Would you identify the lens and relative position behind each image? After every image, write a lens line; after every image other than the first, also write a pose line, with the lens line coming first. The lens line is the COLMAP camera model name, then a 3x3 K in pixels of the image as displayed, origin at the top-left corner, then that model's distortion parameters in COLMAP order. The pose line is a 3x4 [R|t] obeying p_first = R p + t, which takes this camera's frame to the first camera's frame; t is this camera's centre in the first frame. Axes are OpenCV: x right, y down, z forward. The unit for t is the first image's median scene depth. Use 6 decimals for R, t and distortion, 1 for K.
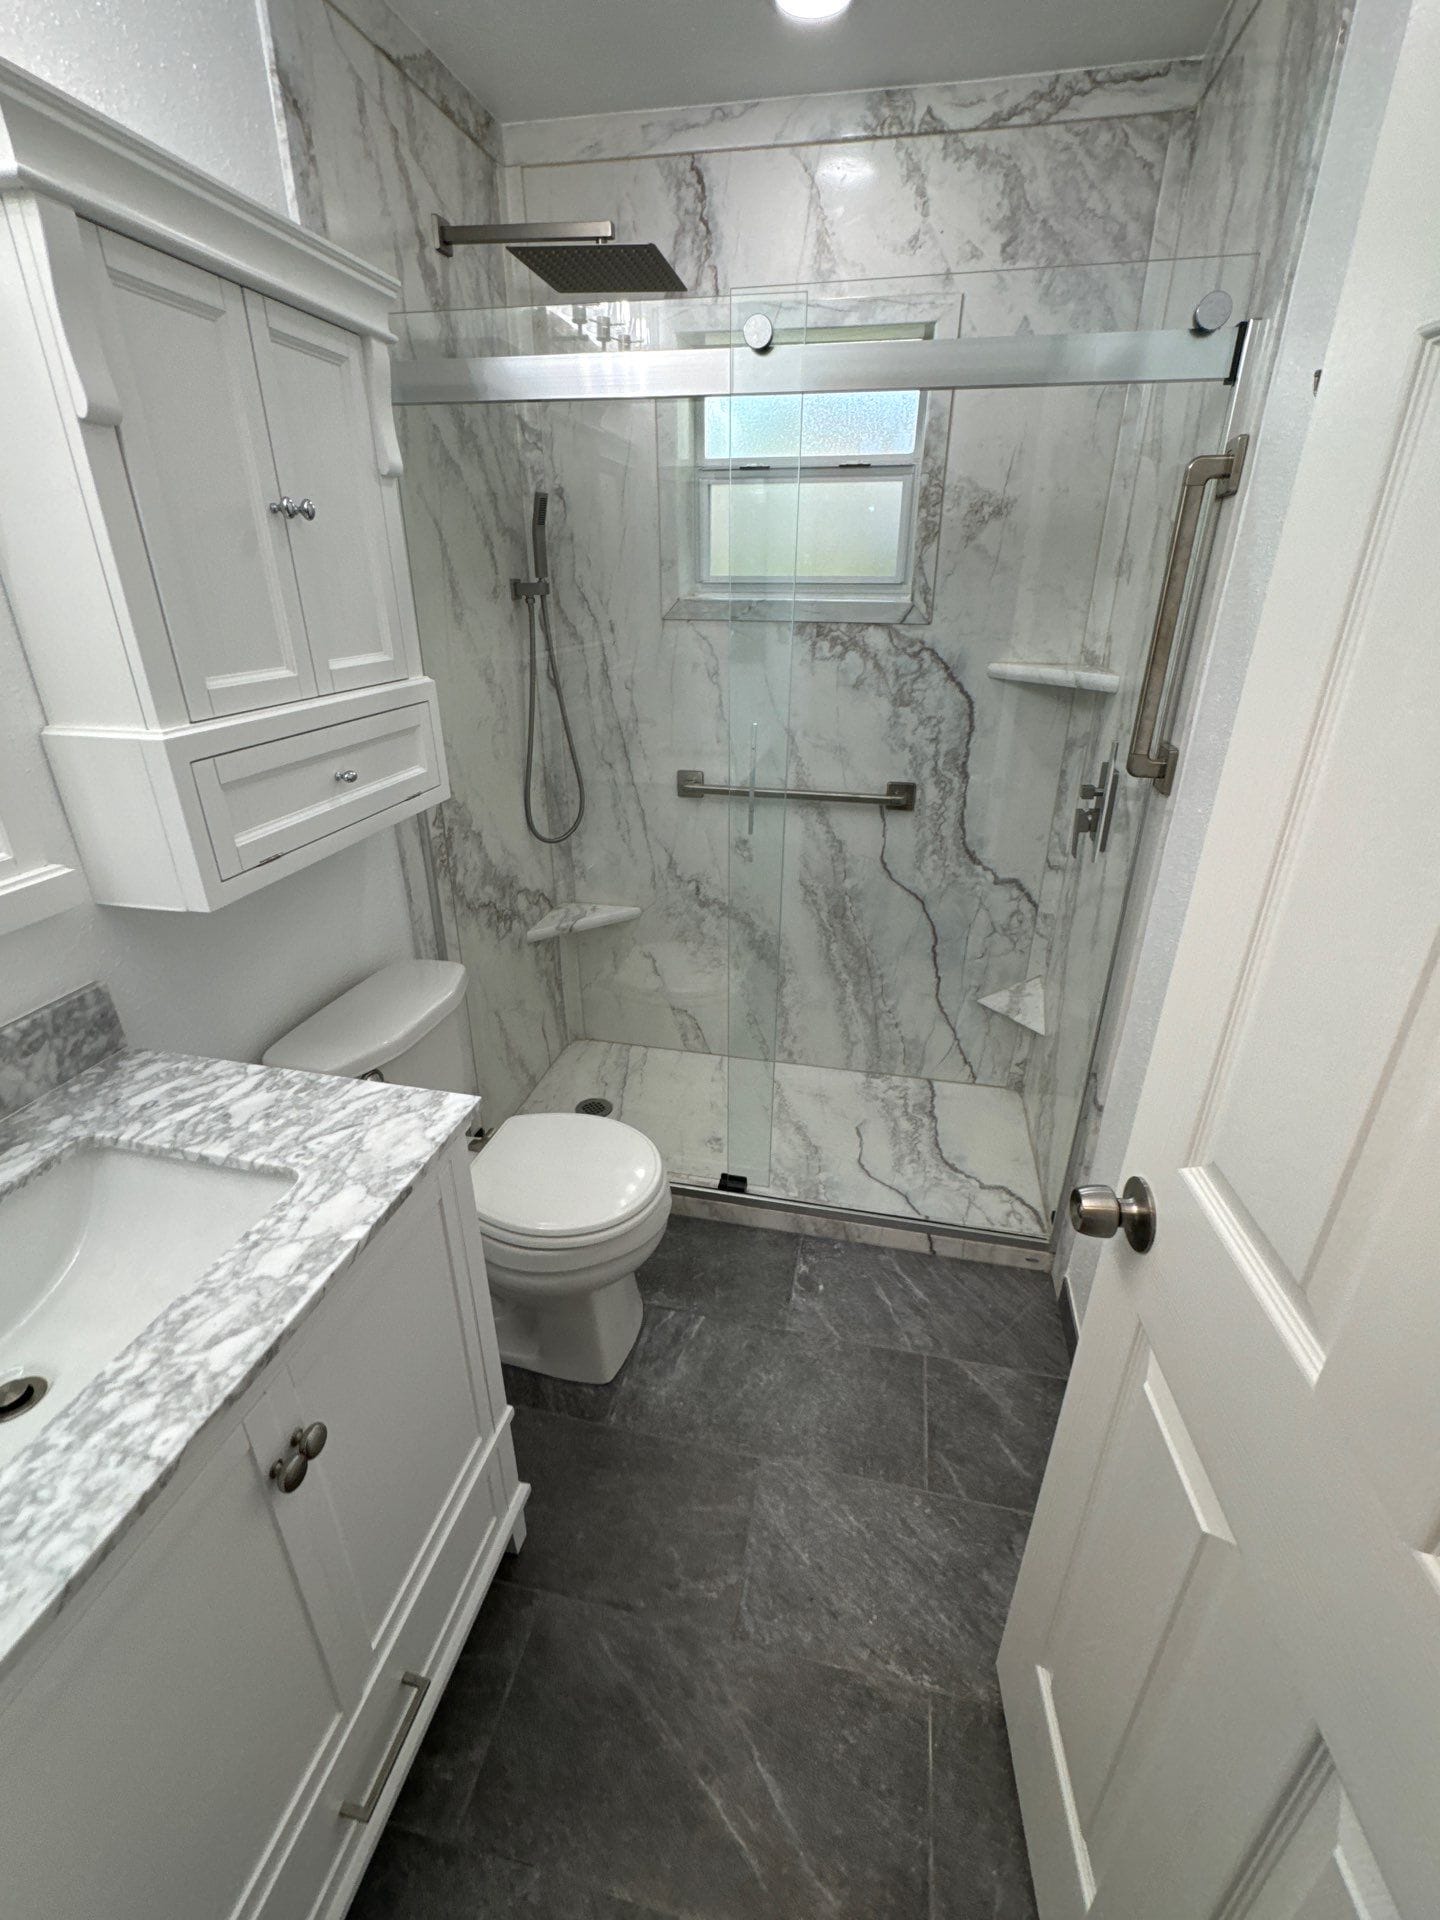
lens RADIAL K [[840.1, 0, 722.6], [0, 840.1, 959.2], [0, 0, 1]] dist [-0.001735, -0.000554]
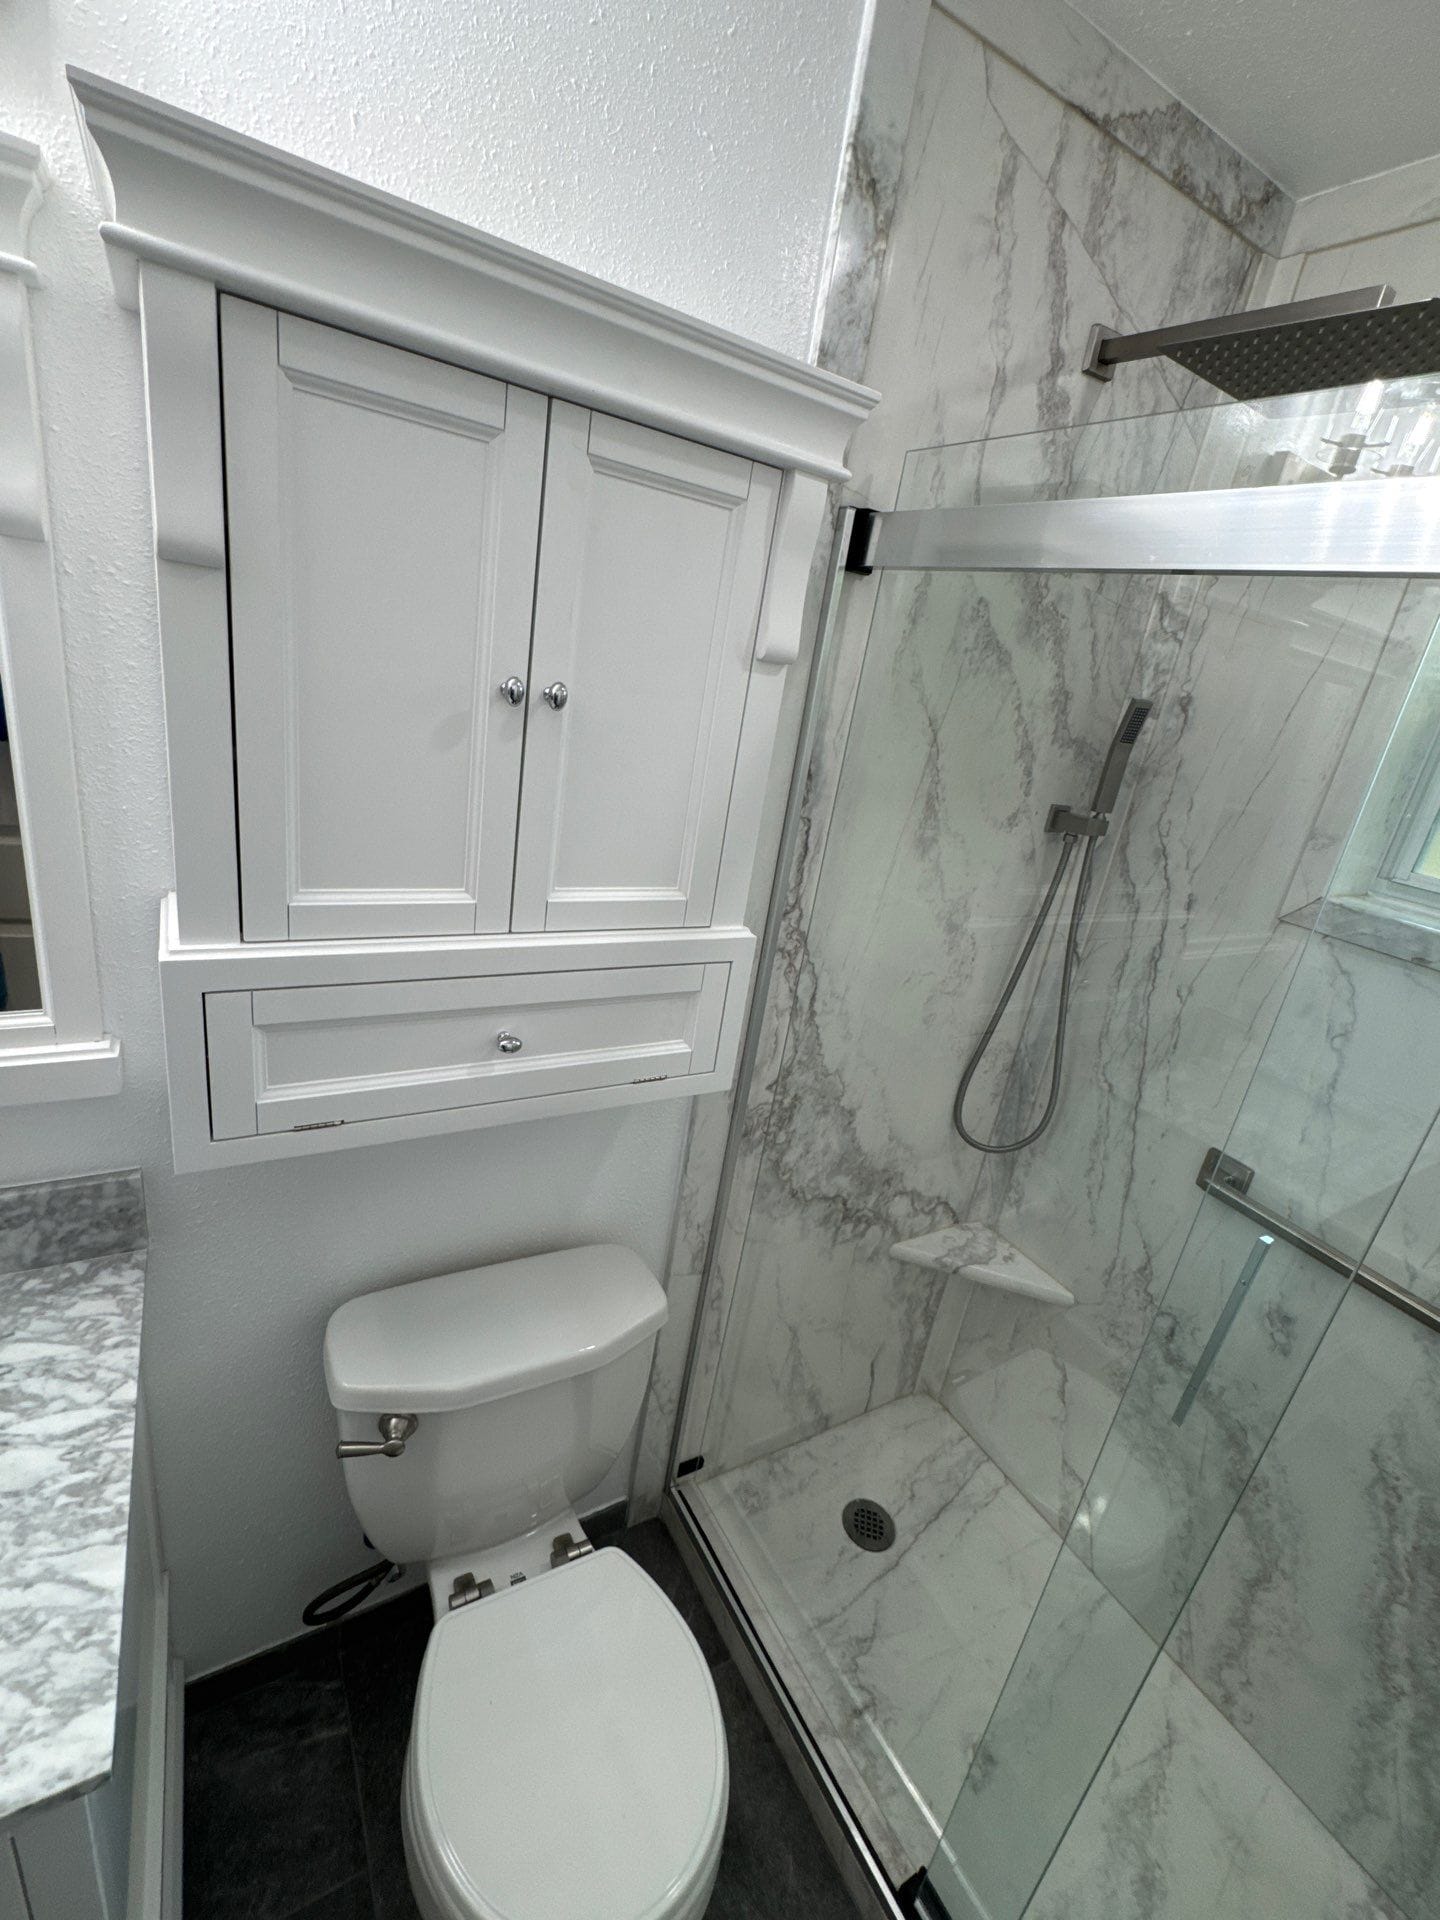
lens RADIAL K [[840.1, 0, 722.6], [0, 840.1, 959.2], [0, 0, 1]] dist [-0.001735, -0.000554]
pose [[0.671743, 0.341896, -0.657167, 0.074222], [-0.439868, 0.897892, 0.017512, -0.249770], [0.596052, 0.277303, 0.753542, 0.375185]]
